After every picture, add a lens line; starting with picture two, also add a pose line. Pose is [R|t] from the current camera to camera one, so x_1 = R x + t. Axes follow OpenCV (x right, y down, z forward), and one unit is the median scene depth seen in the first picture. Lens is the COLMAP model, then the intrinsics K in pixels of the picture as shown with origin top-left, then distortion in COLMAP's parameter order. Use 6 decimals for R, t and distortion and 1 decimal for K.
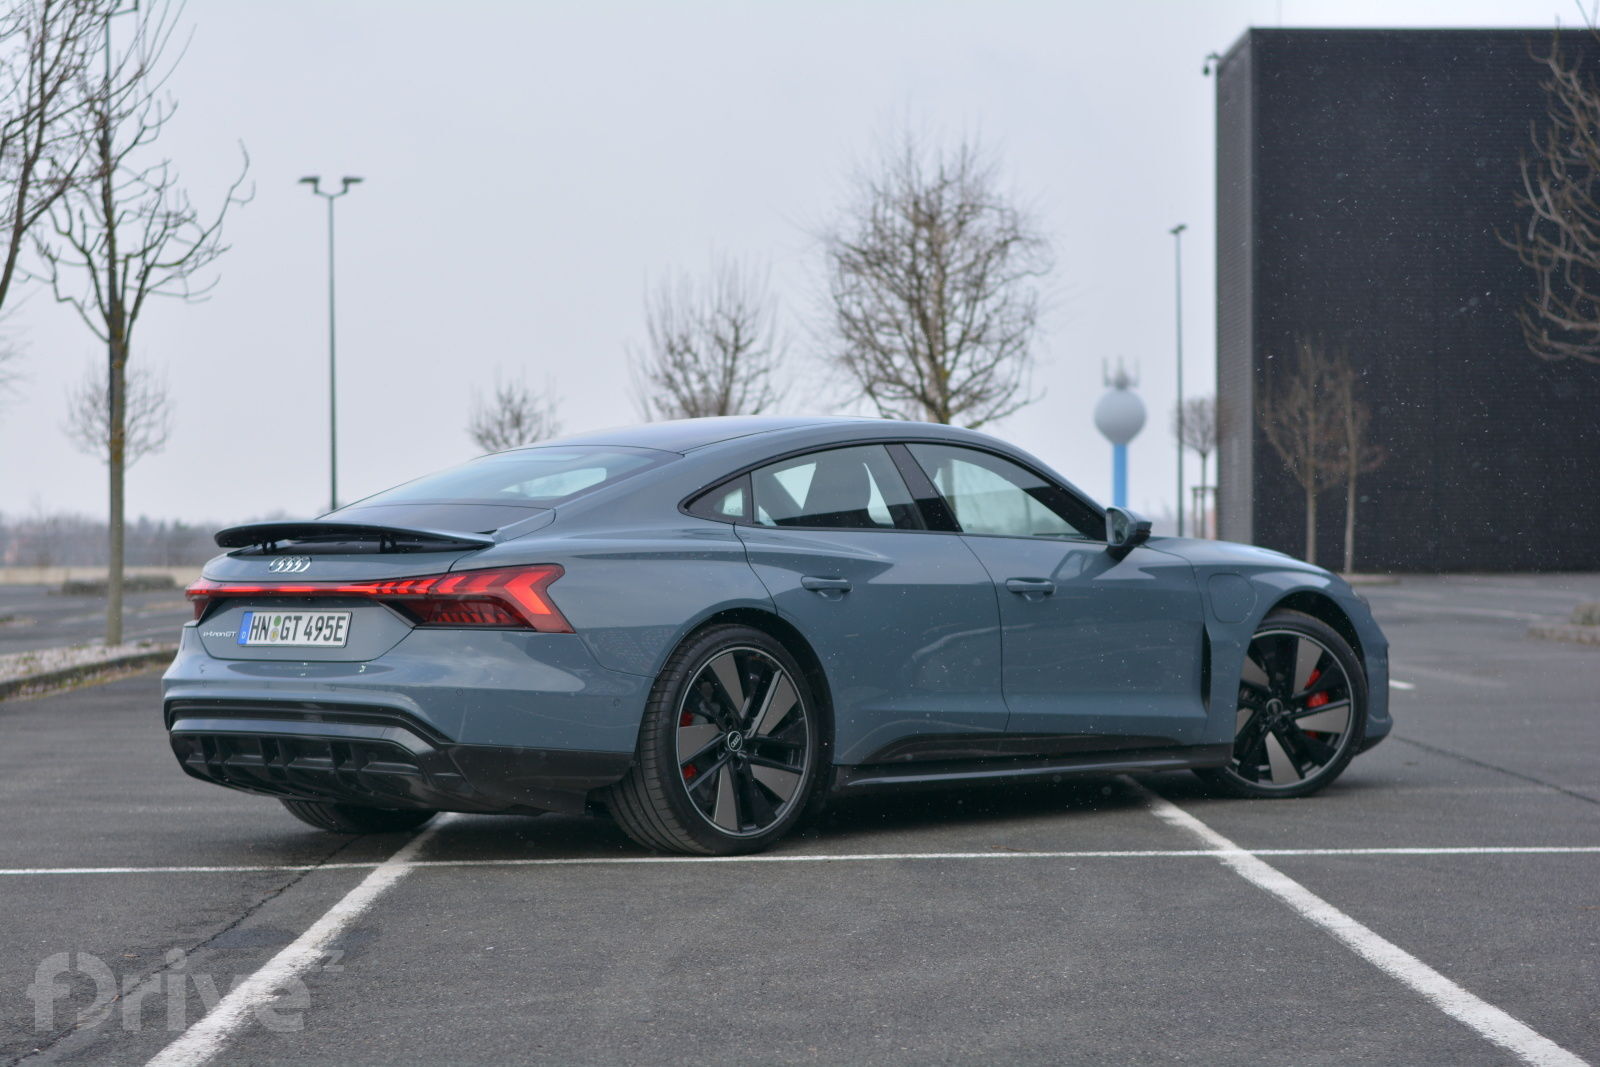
lens RADIAL K [[3444.6, 0, 799.6], [0, 3444.6, 535.2], [0, 0, 1]] dist [0.026965, 0.000000]
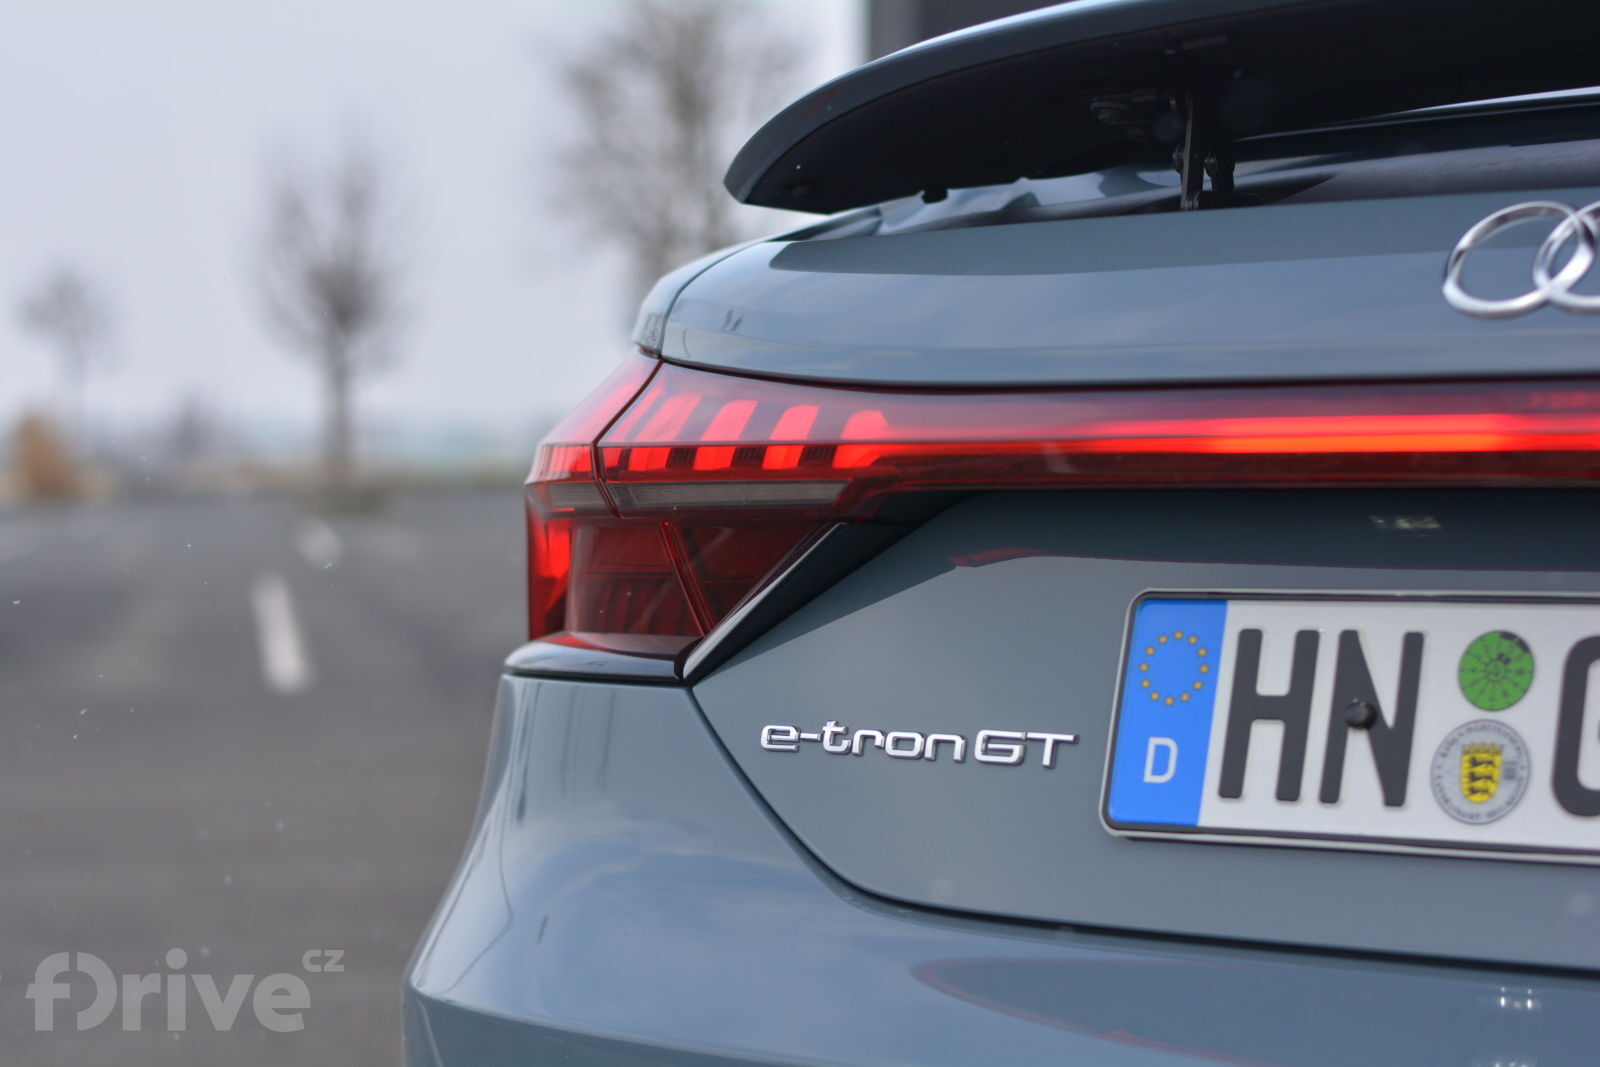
lens RADIAL K [[3444.6, 0, 800.6], [0, 3444.6, 532.8], [0, 0, 1]] dist [0.026965, 0.000000]
pose [[0.981090, 0.028539, 0.191439, -0.203140], [-0.029992, 0.999539, 0.004698, 0.019582], [-0.191217, -0.010351, 0.981493, 0.867942]]
